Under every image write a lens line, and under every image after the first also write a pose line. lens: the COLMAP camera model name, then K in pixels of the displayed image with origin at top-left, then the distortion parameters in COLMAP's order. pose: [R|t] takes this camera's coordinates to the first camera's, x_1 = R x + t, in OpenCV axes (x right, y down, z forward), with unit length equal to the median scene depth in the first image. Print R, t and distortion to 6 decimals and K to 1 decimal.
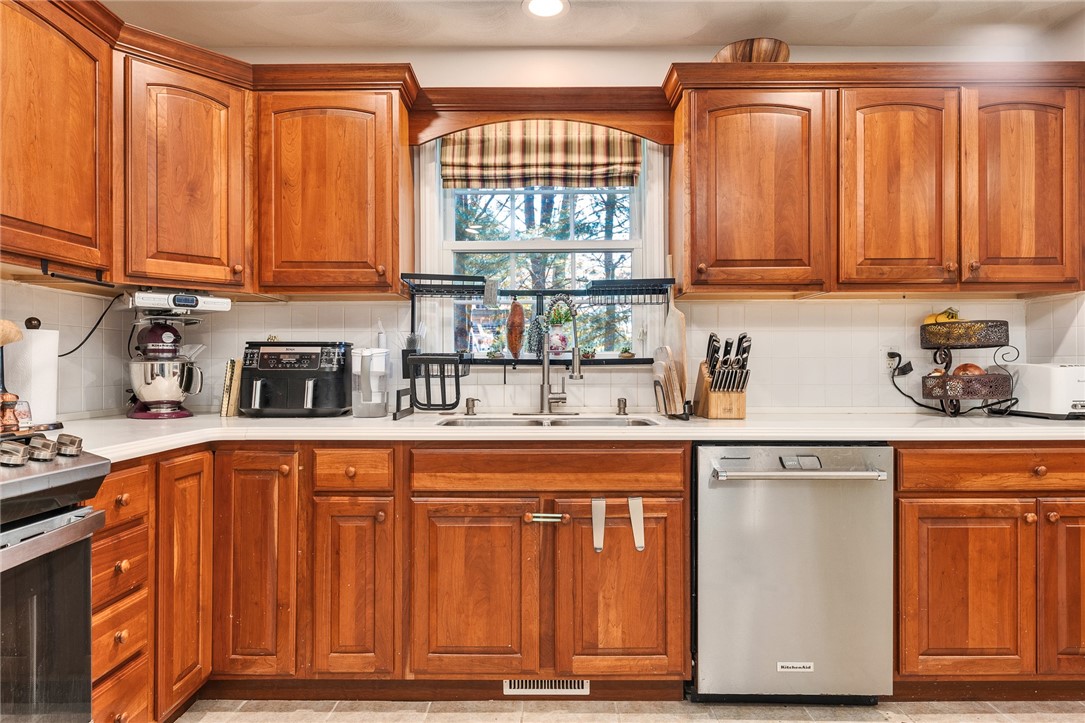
lens RADIAL K [[634.1, 0, 542.5], [0, 634.1, 361.5], [0, 0, 1]] dist [0.003427, 0.000396]
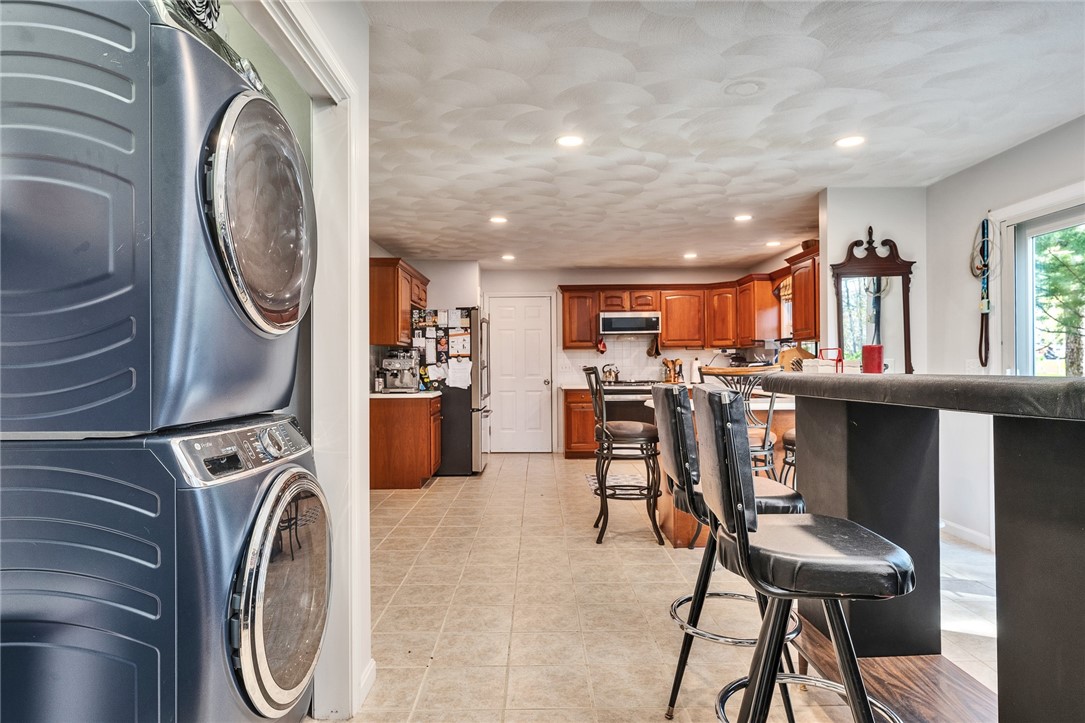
lens RADIAL K [[634.1, 0, 542.5], [0, 634.1, 361.5], [0, 0, 1]] dist [0.003427, 0.000396]
pose [[0.011042, -0.004980, -0.999927, 2.919053], [0.014055, 0.999890, -0.004825, -0.031465], [0.999840, -0.014000, 0.011111, -0.077236]]
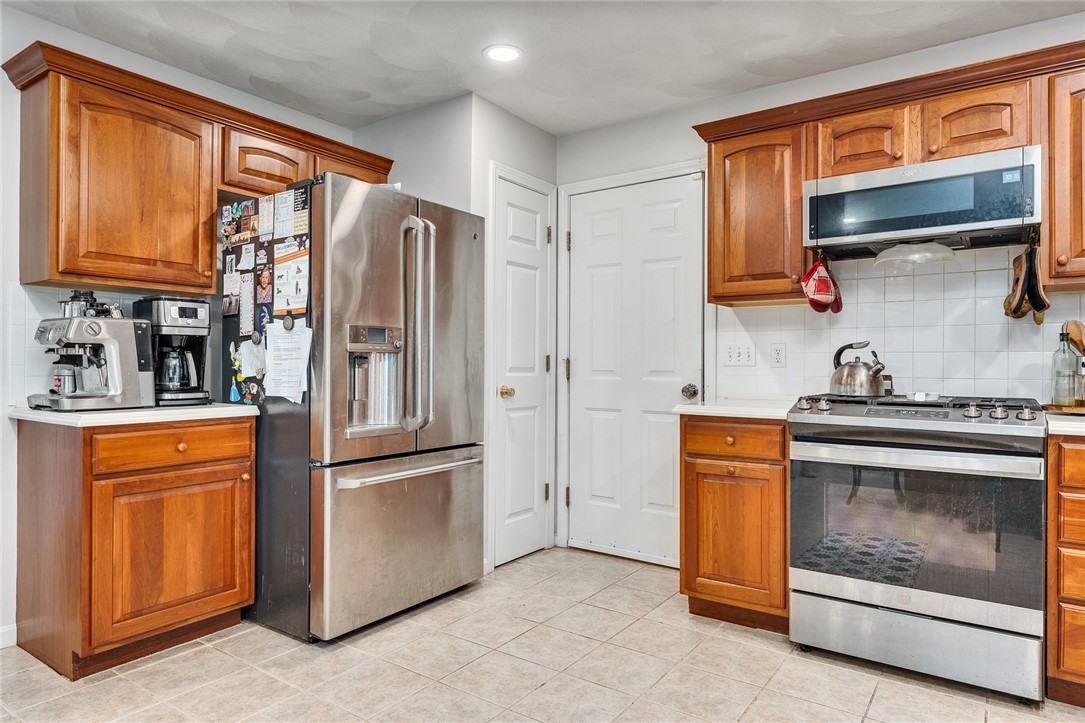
lens RADIAL K [[657.4, 0, 542.5], [0, 657.4, 361.5], [0, 0, 1]] dist [-0.007327, -0.000121]
pose [[-0.582245, -0.005994, -0.812991, 0.672609], [0.001194, 0.999965, -0.008227, 0.014049], [0.813013, -0.005760, -0.582218, 0.571111]]
